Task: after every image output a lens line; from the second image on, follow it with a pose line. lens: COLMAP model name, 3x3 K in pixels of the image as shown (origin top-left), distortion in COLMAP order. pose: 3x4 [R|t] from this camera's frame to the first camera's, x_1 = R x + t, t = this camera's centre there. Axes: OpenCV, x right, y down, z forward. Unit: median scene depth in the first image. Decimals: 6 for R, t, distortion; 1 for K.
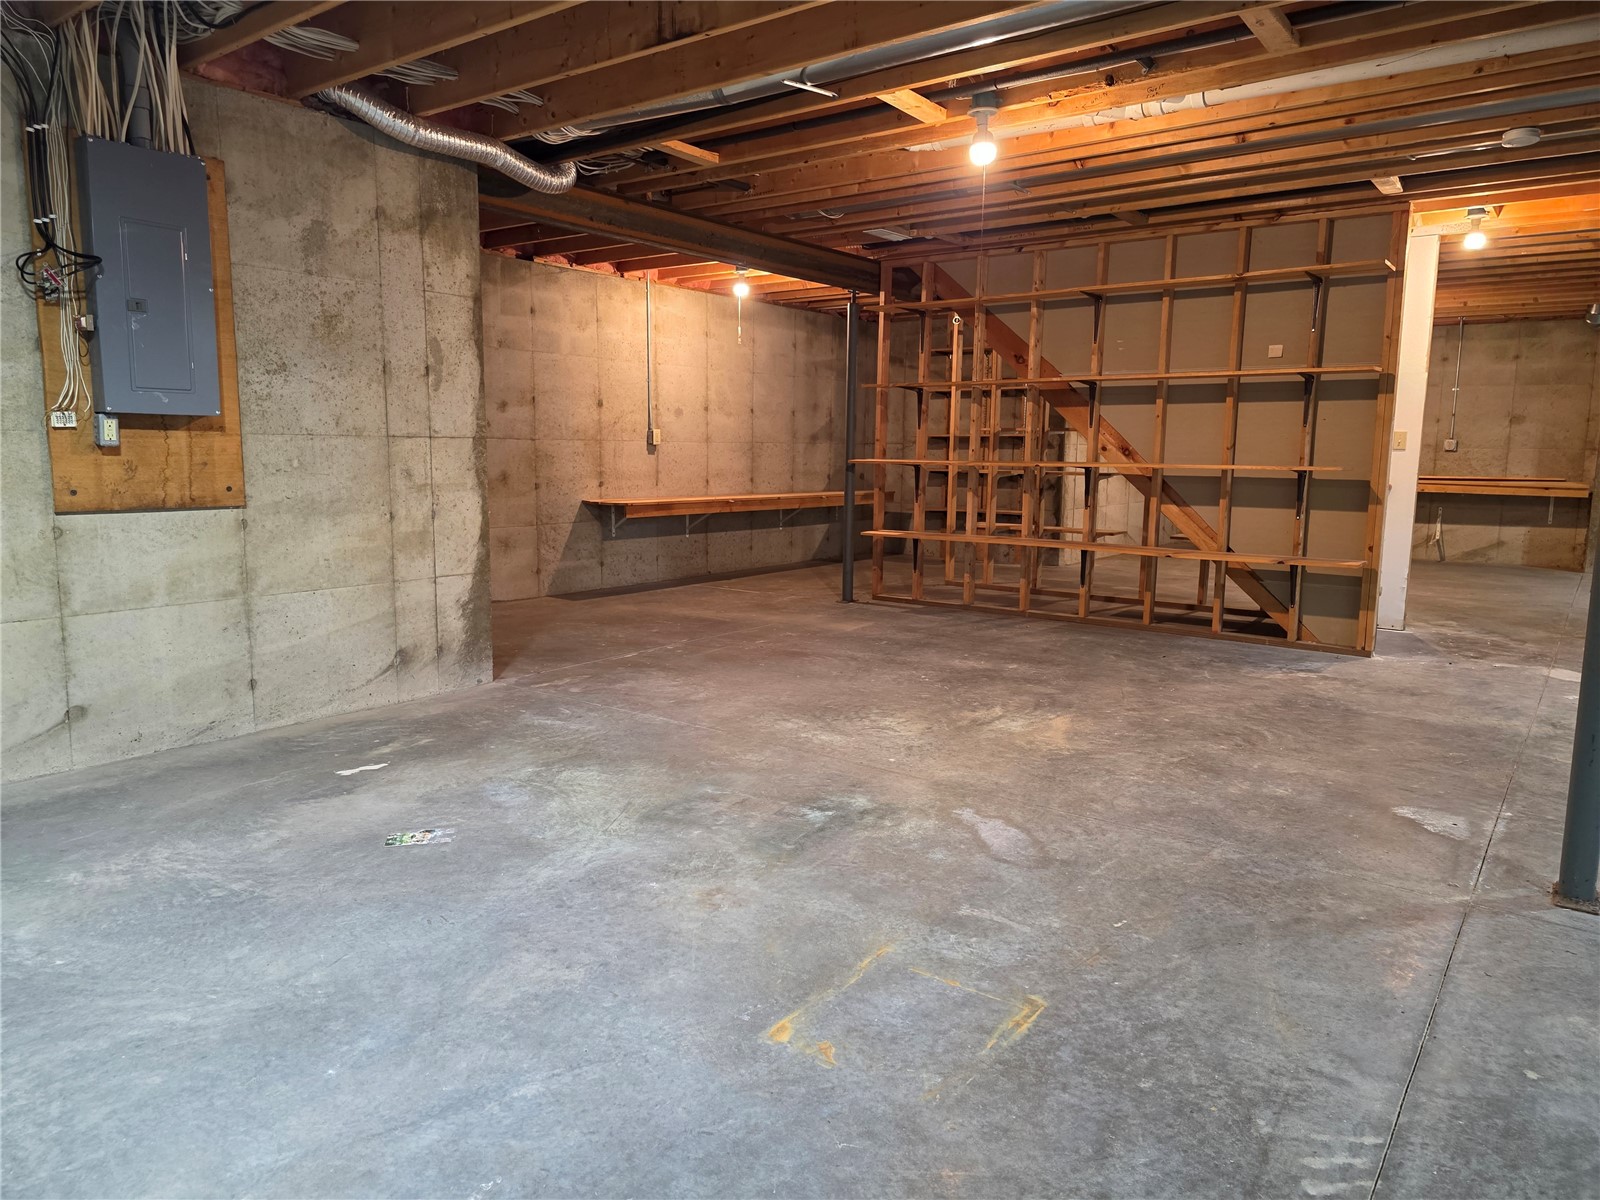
lens RADIAL K [[1067.6, 0, 794.0], [0, 1067.6, 597.4], [0, 0, 1]] dist [0.078248, -0.079468]
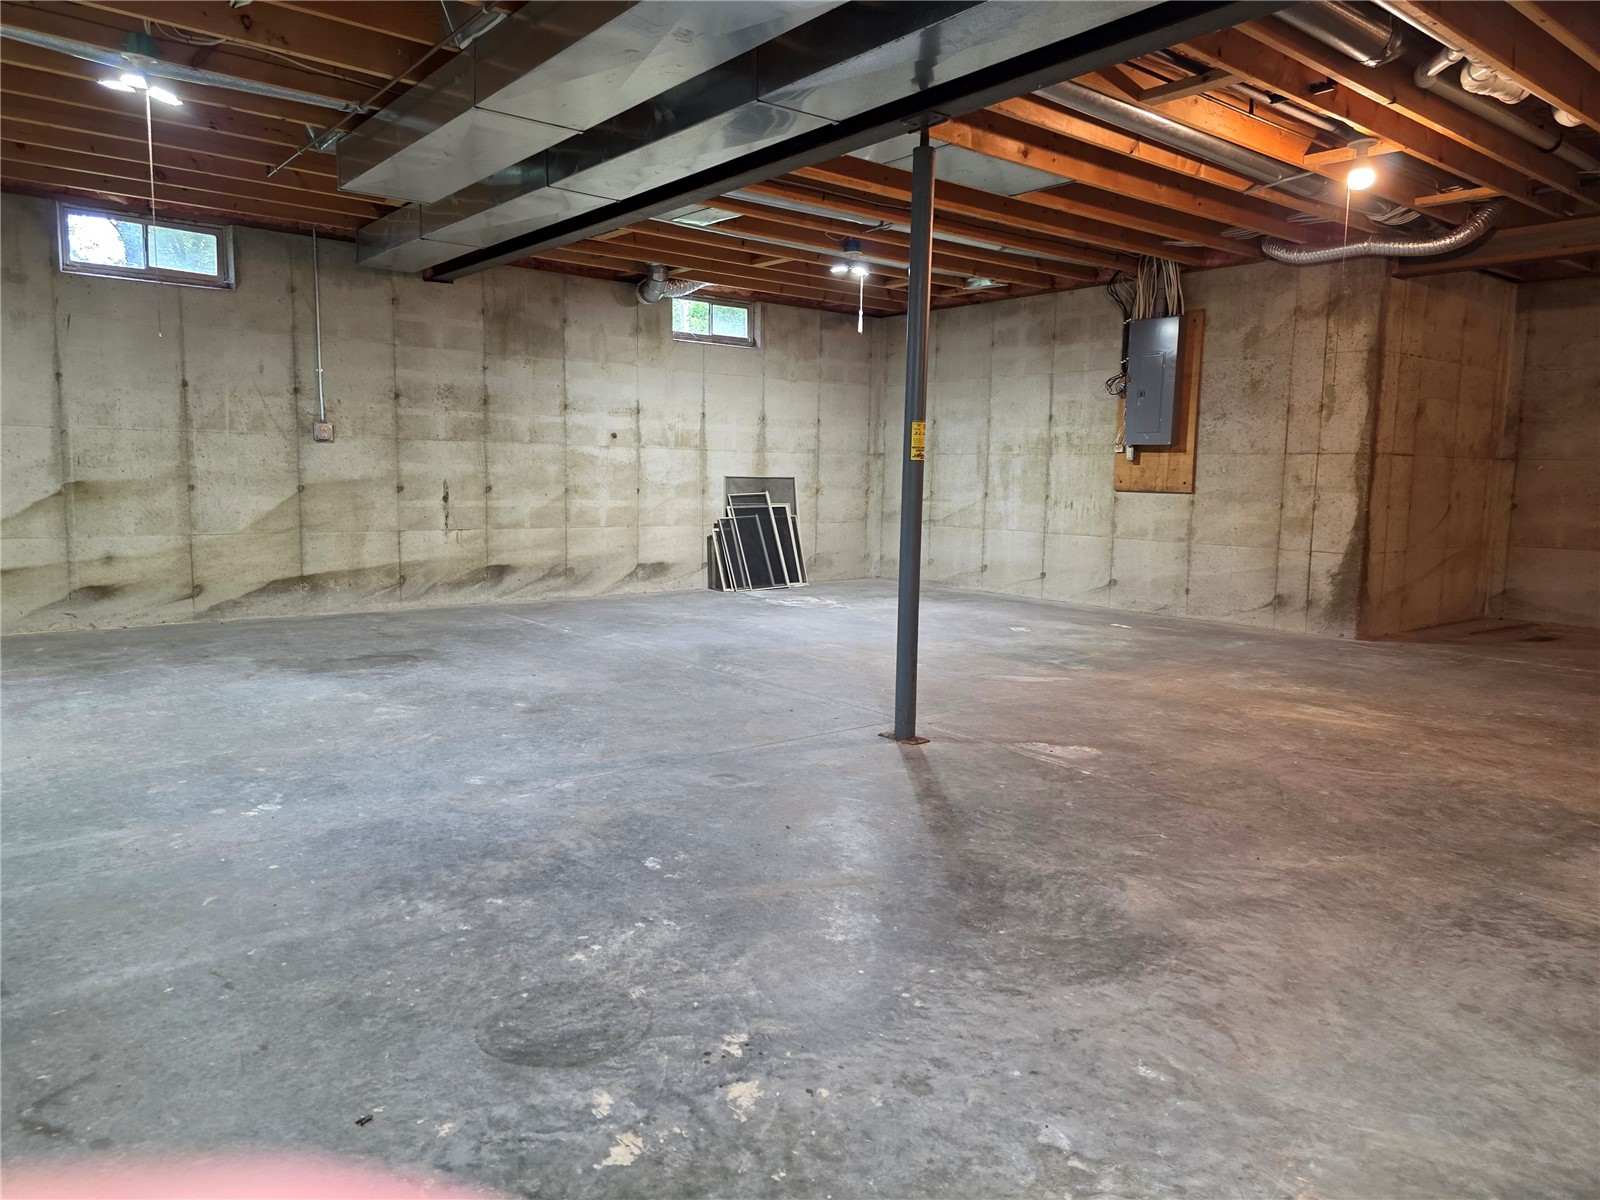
lens RADIAL K [[1067.6, 0, 794.0], [0, 1067.6, 597.4], [0, 0, 1]] dist [0.078248, -0.079468]
pose [[-0.236351, 0.103061, -0.966187, 1.319244], [-0.158152, 0.977019, 0.142904, -0.059867], [0.958711, 0.186580, -0.214620, 0.710757]]
